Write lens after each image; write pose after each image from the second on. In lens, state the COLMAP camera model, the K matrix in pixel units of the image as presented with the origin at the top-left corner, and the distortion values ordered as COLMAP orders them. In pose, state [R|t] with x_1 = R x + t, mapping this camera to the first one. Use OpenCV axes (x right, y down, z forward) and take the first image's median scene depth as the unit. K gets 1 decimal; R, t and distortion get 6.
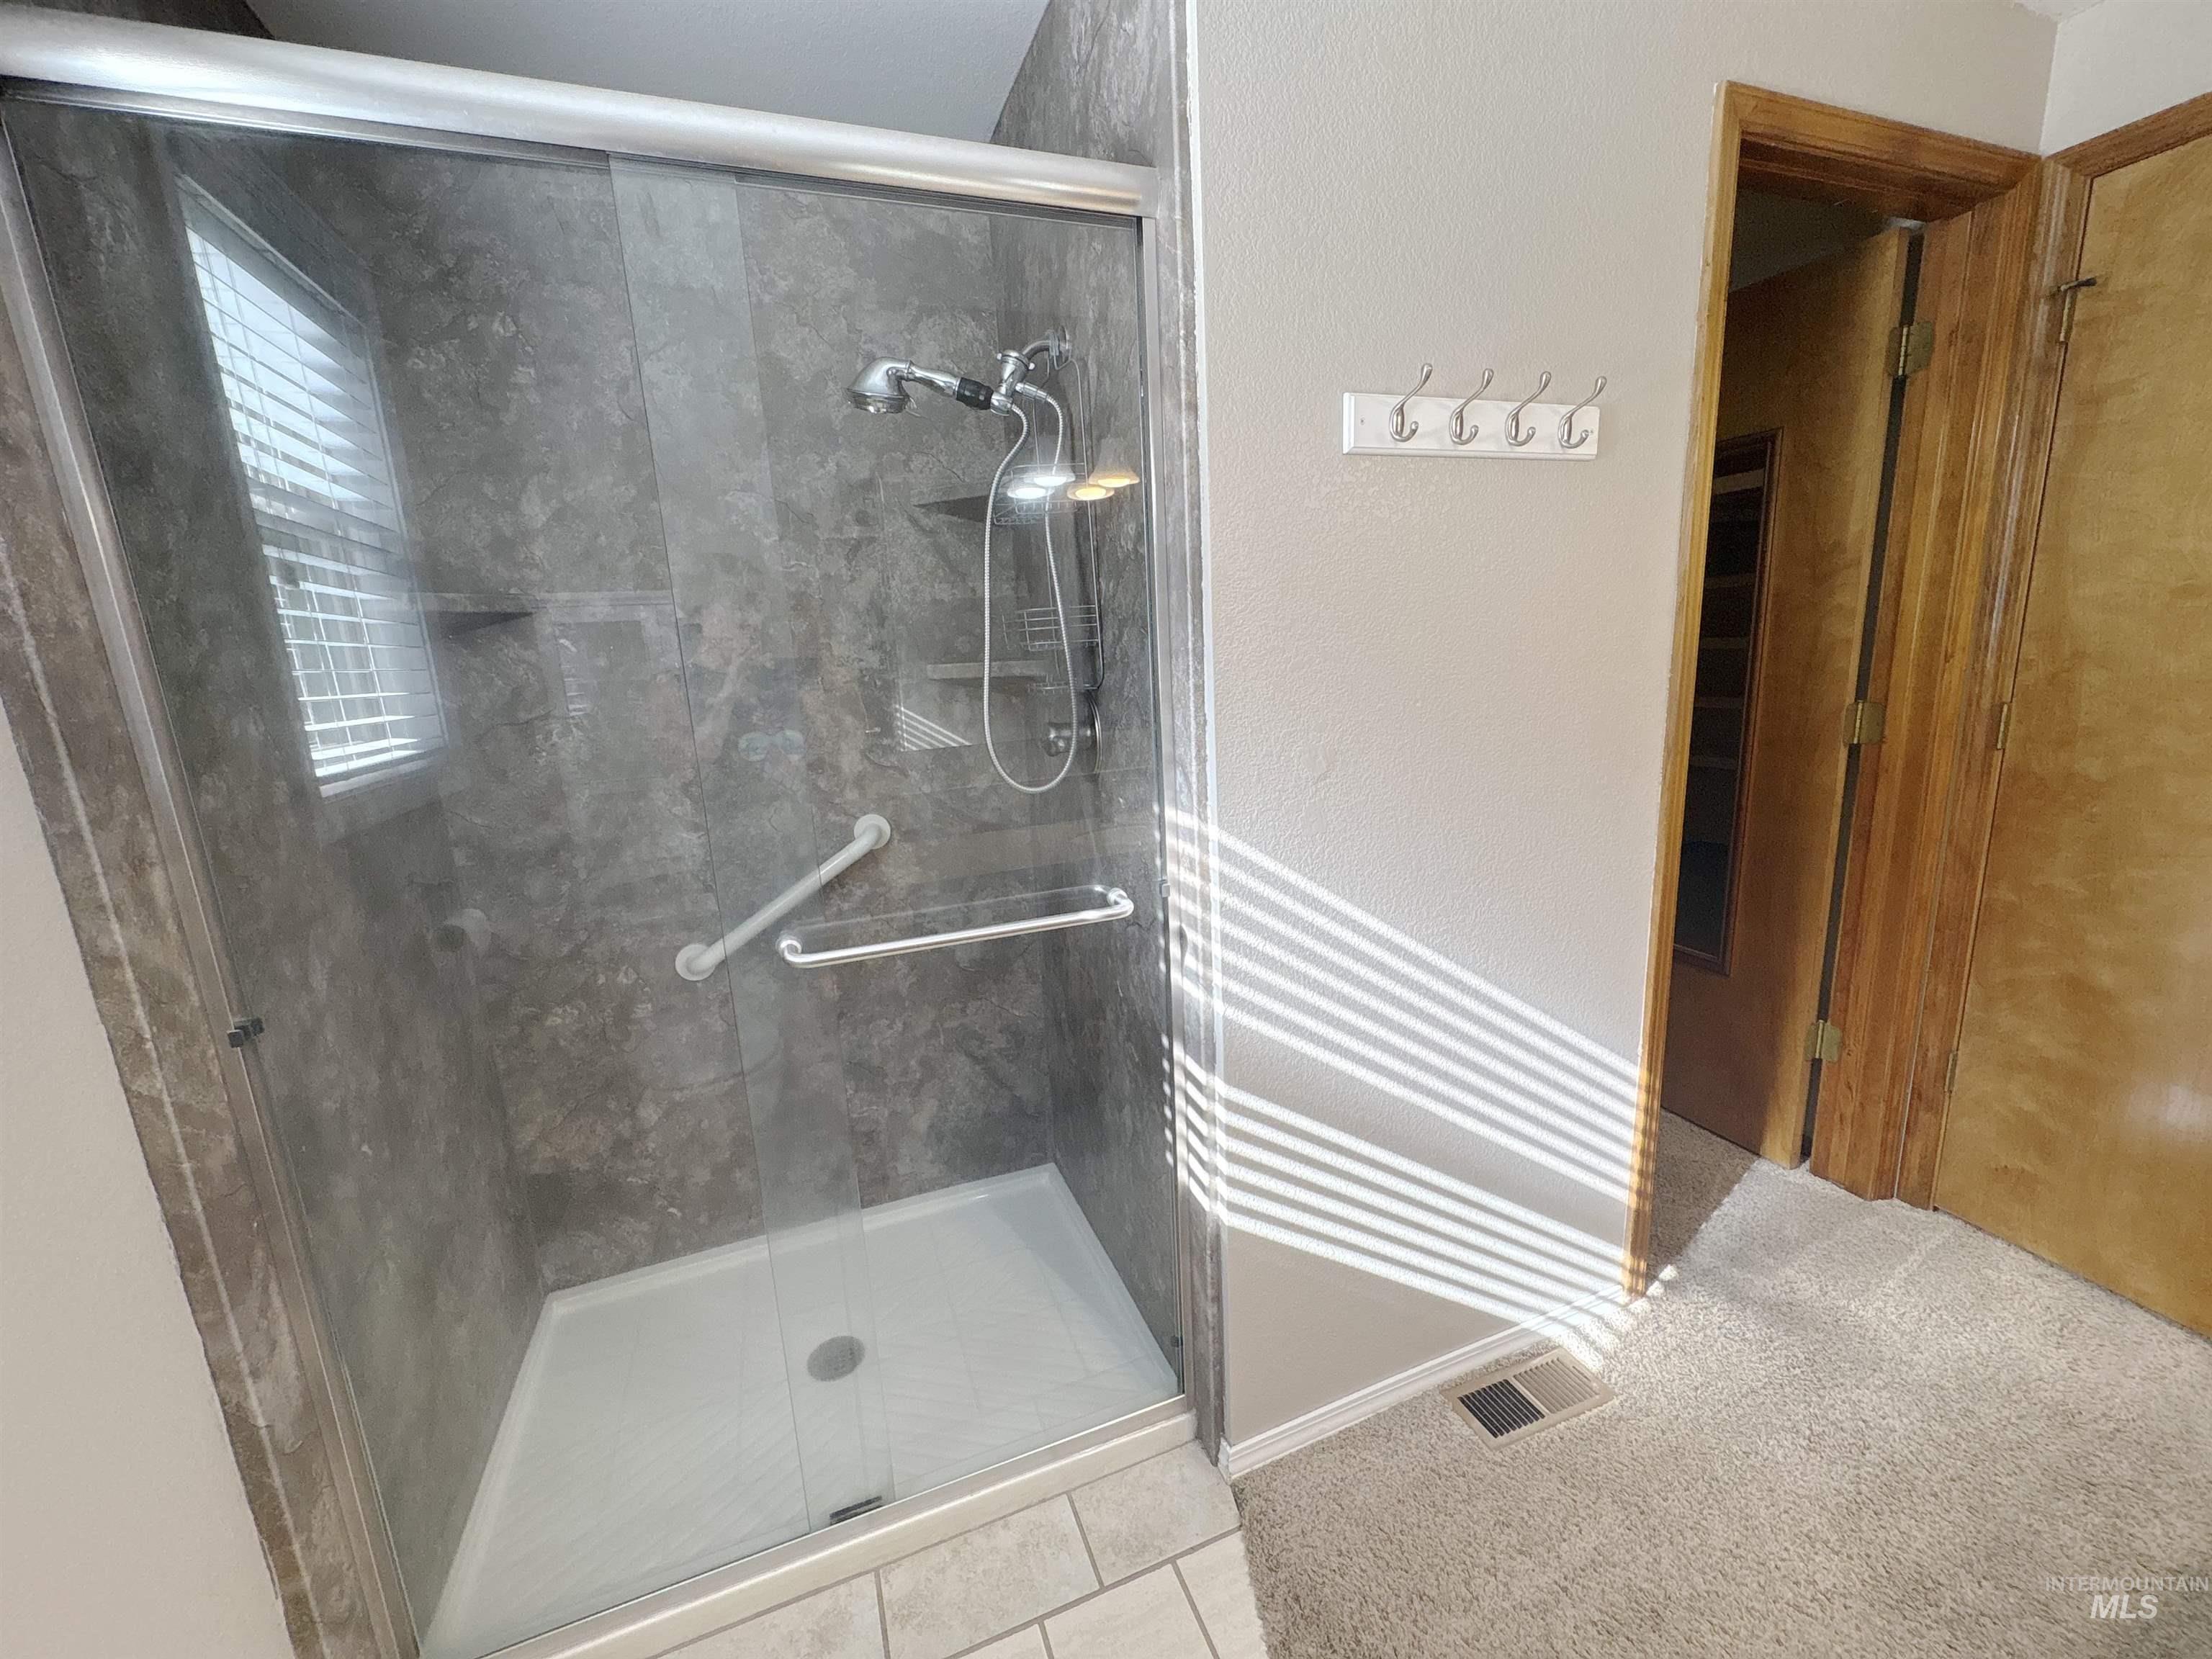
lens RADIAL K [[878.9, 0, 1106.3], [0, 878.9, 828.7], [0, 0, 1]] dist [-0.000393, 0.000672]
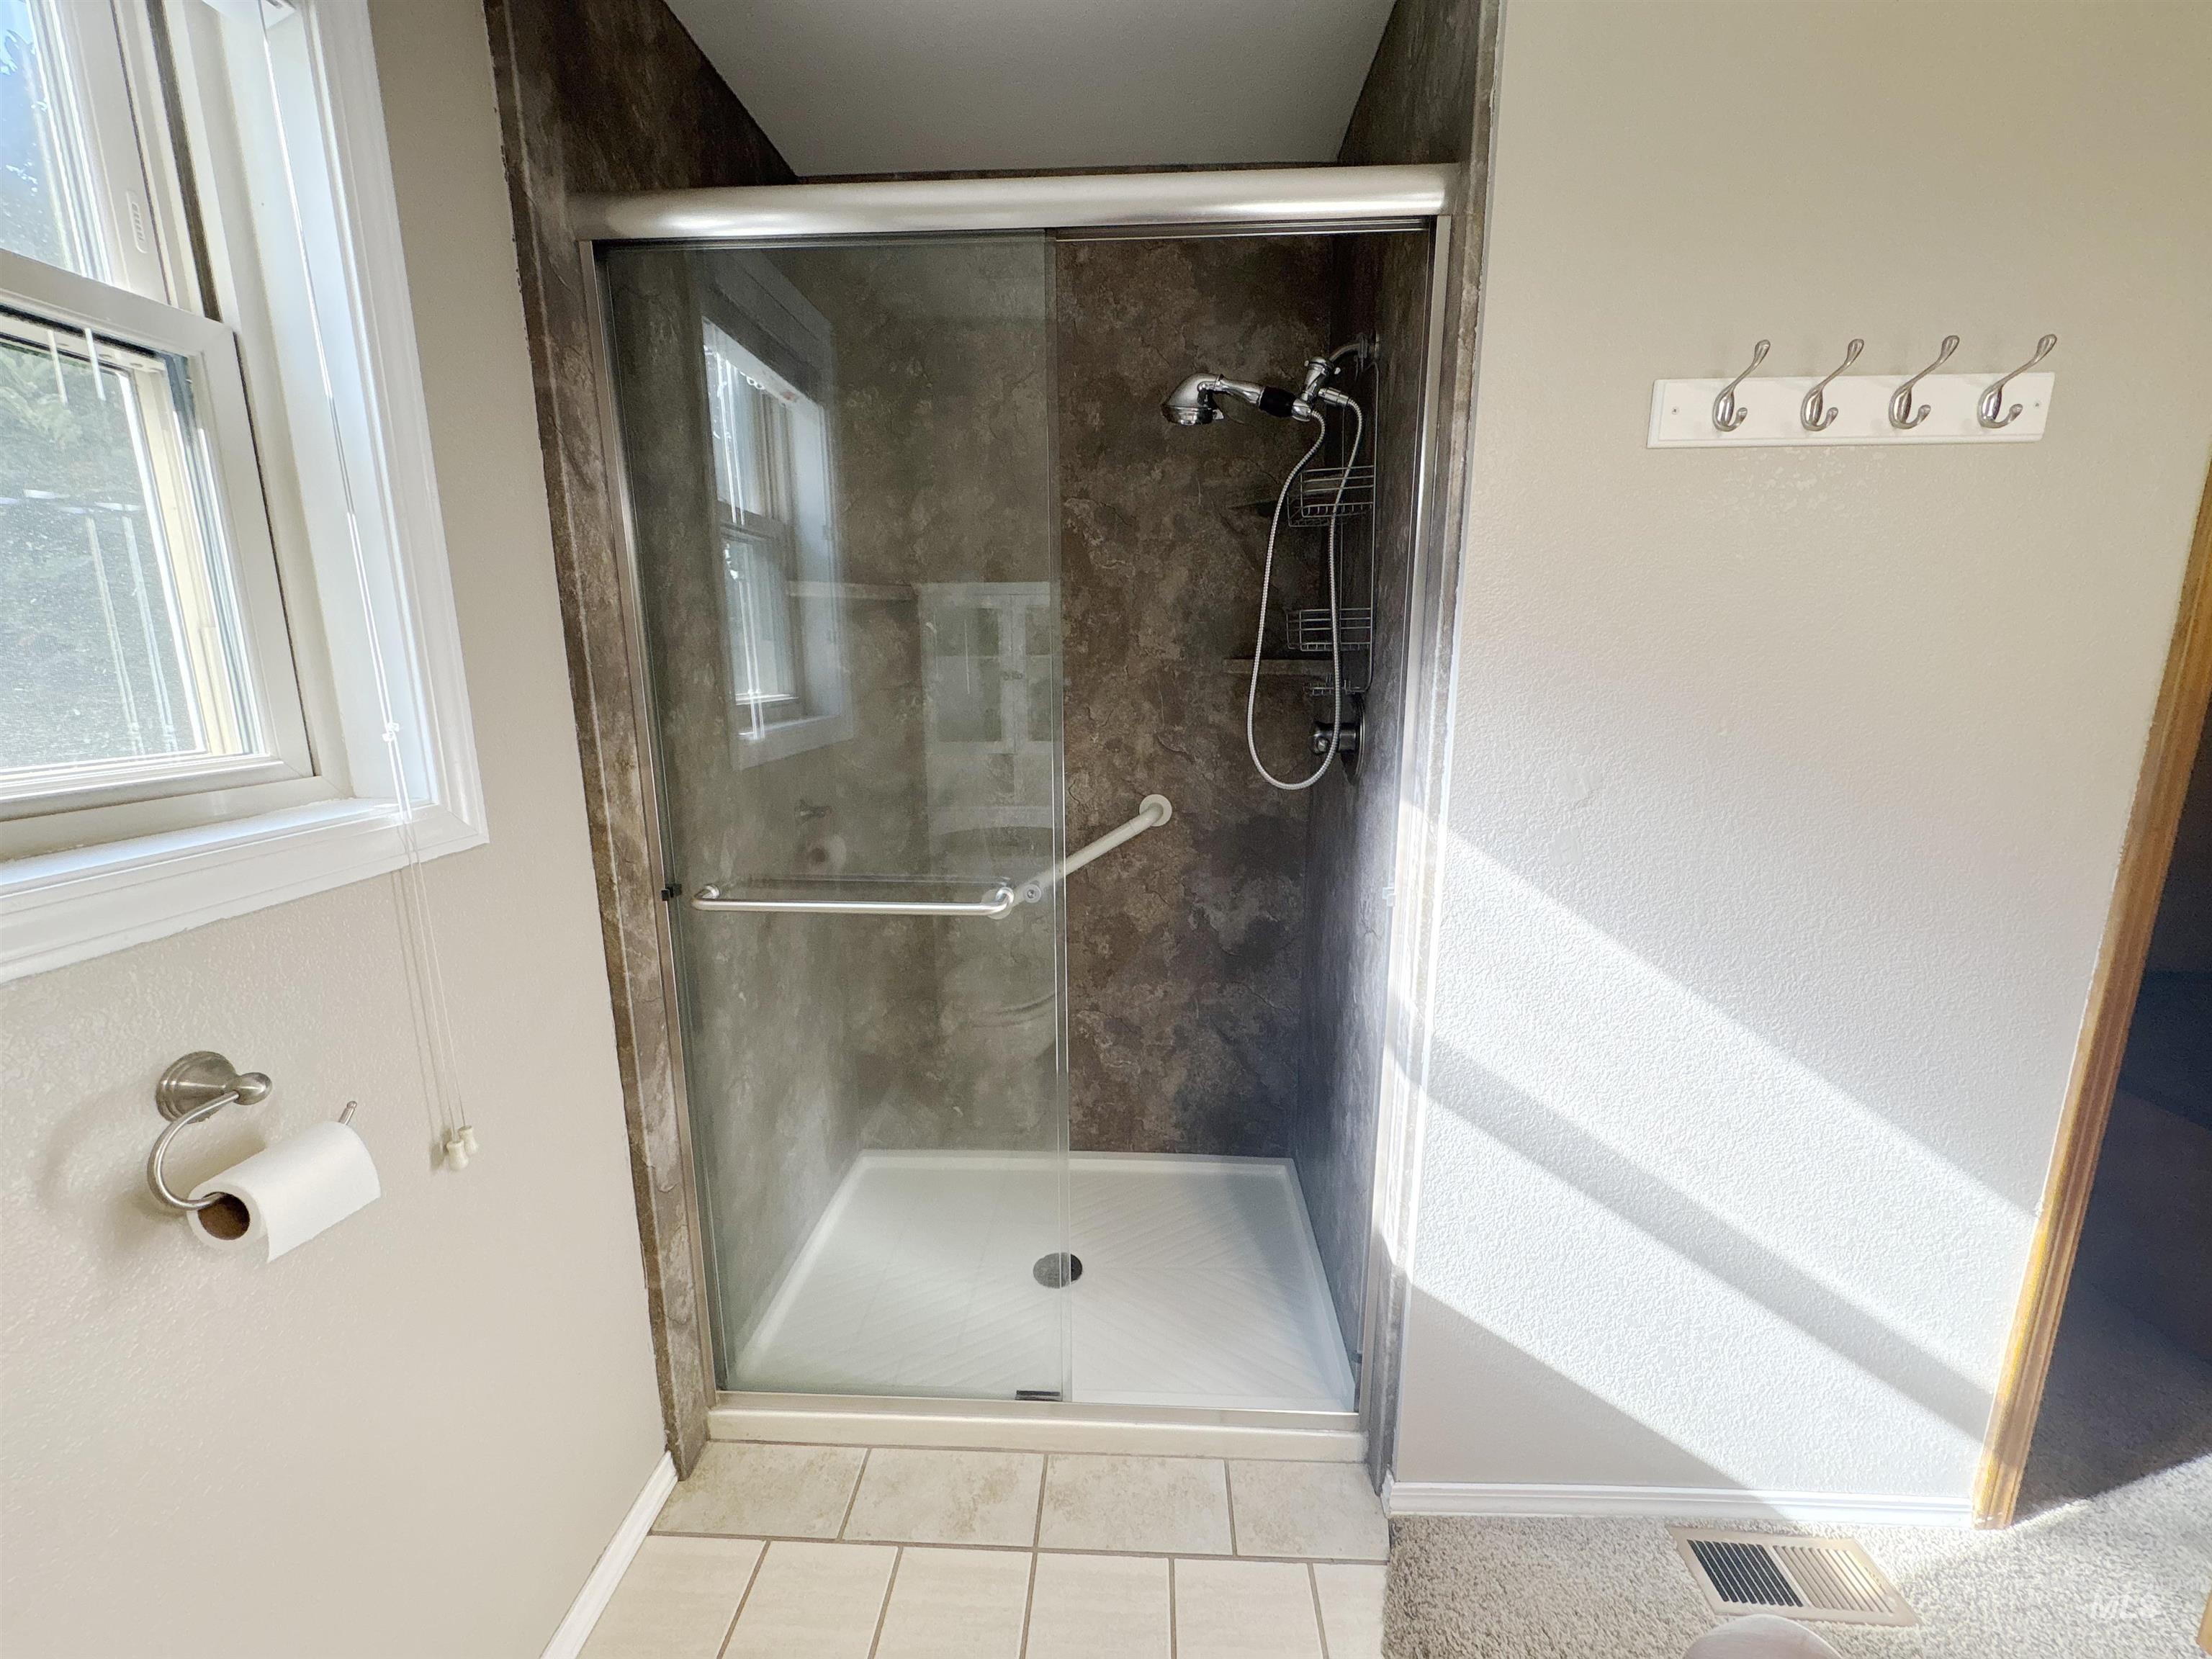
lens RADIAL K [[878.9, 0, 1110.0], [0, 878.9, 828.9], [0, 0, 1]] dist [-0.000393, 0.000672]
pose [[0.915499, 0.125783, -0.382152, 0.128704], [-0.123718, 0.991861, 0.030083, 0.000411], [0.382826, 0.019738, 0.923610, -0.027079]]
